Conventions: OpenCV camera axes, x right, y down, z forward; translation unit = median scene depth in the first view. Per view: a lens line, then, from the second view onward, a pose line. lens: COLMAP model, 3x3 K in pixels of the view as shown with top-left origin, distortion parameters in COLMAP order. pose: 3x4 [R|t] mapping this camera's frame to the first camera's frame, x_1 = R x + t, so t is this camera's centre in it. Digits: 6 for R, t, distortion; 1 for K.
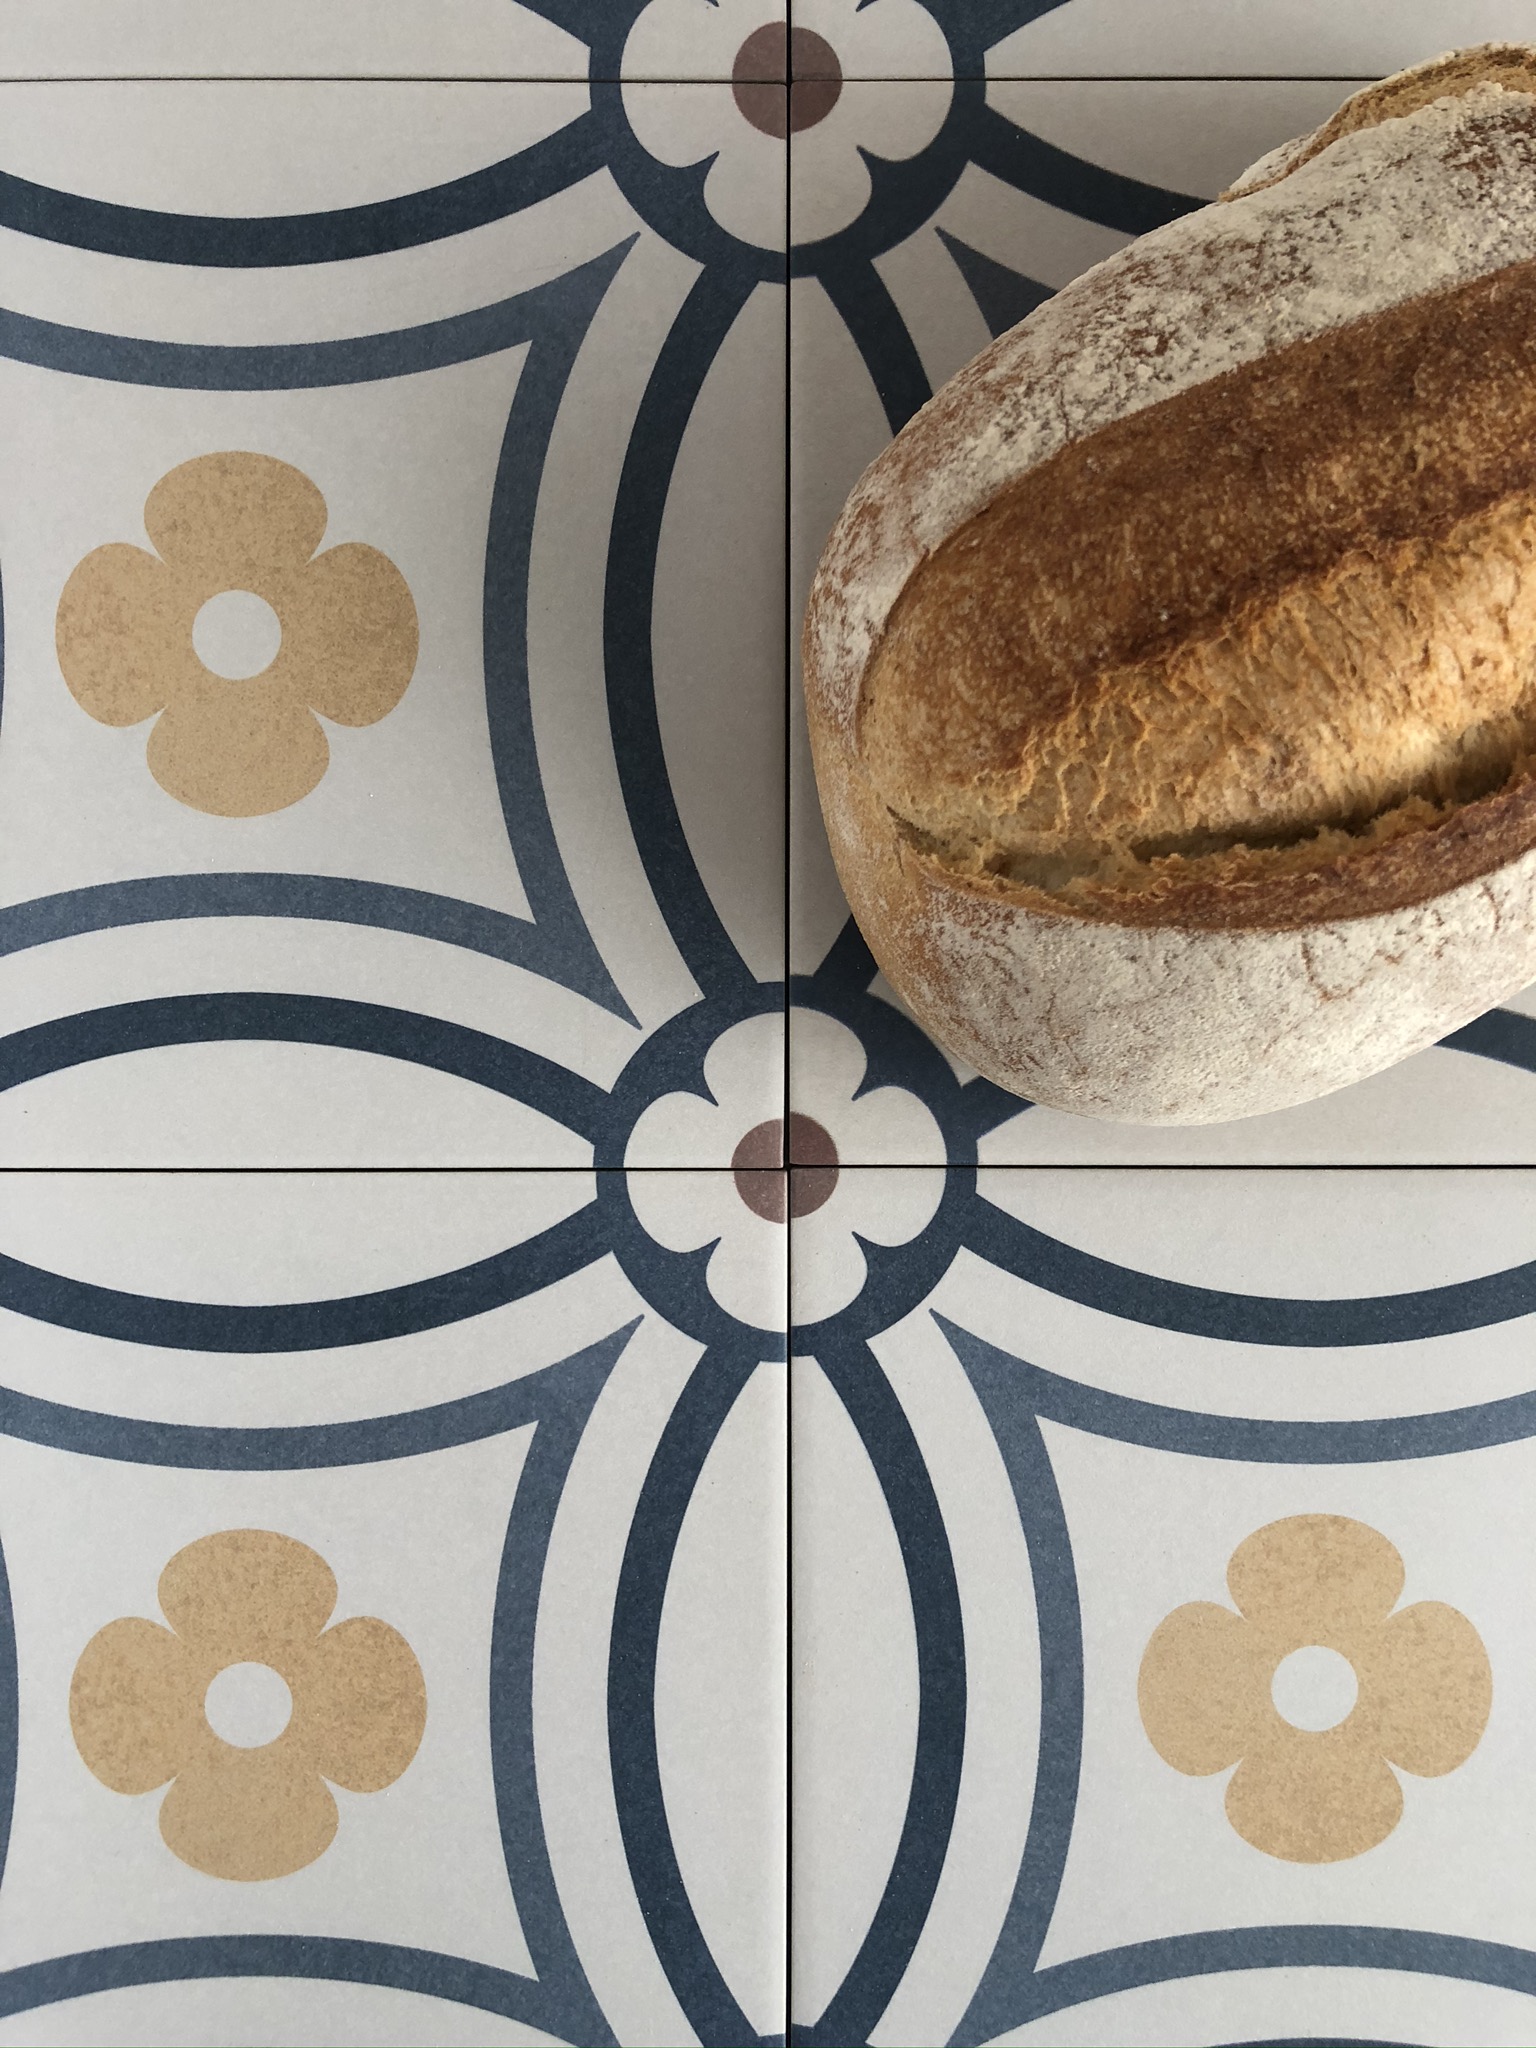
lens RADIAL K [[1423.1, 0, 769.0], [0, 1423.1, 992.3], [0, 0, 1]] dist [0.060464, -0.001116]
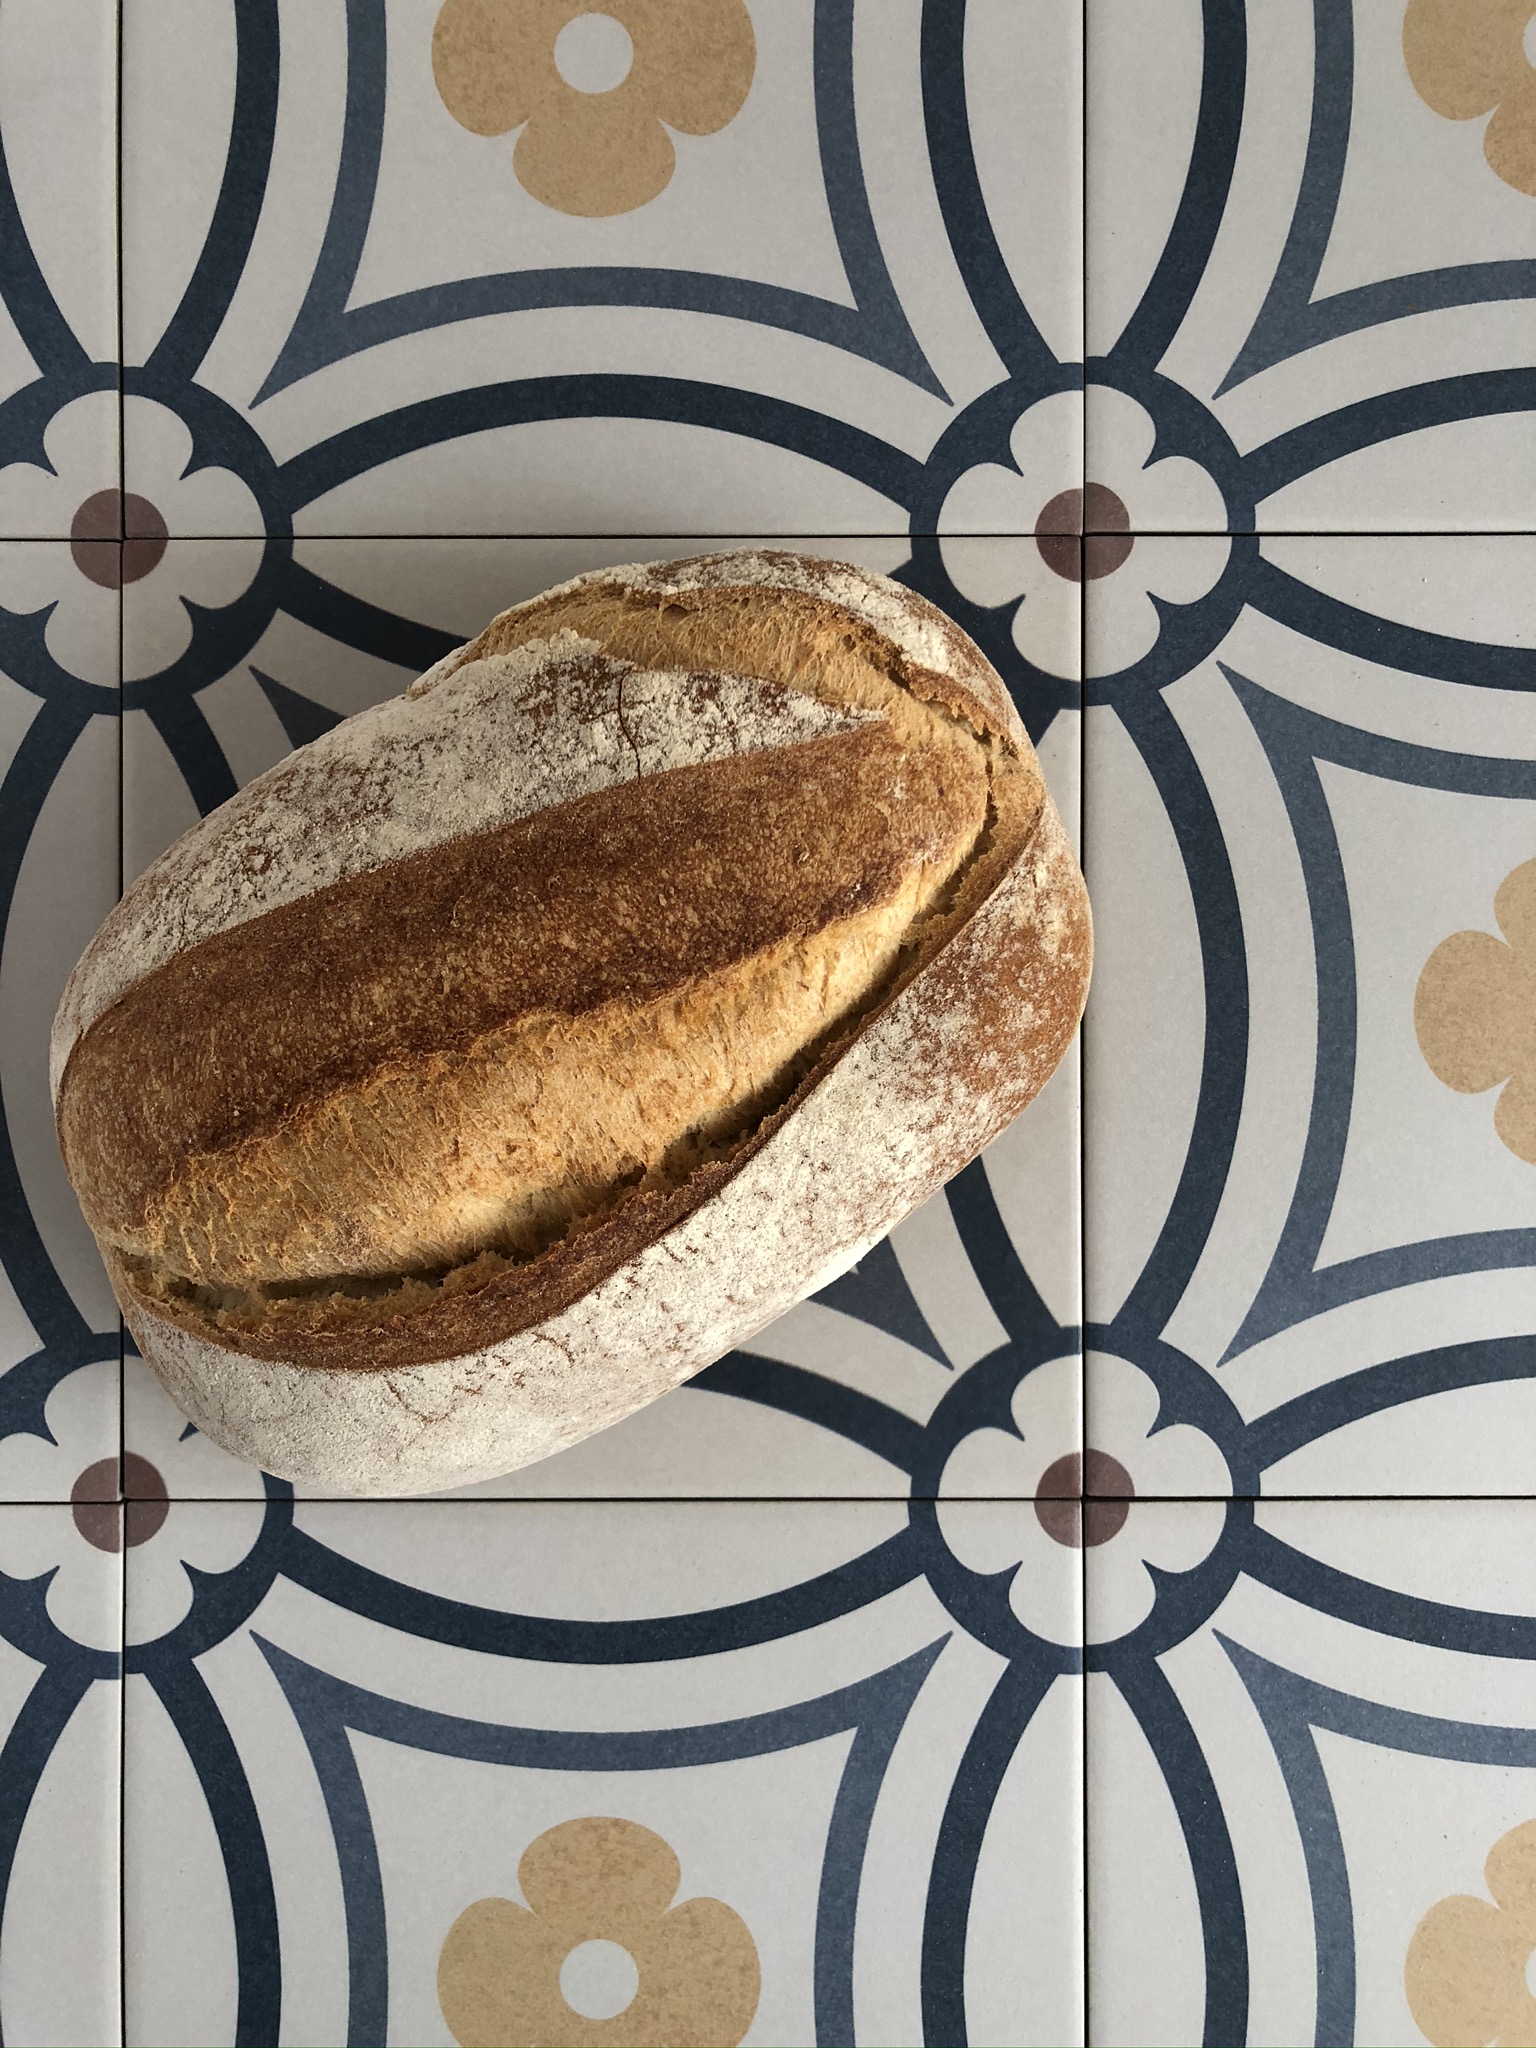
lens RADIAL K [[1431.8, 0, 765.7], [0, 1431.8, 1030.4], [0, 0, 1]] dist [0.095244, -0.002947]
pose [[0.997772, 0.000203, -0.066711, 0.751398], [0.000722, 0.999904, 0.013848, -0.331021], [0.066707, -0.013865, 0.997676, -0.136154]]
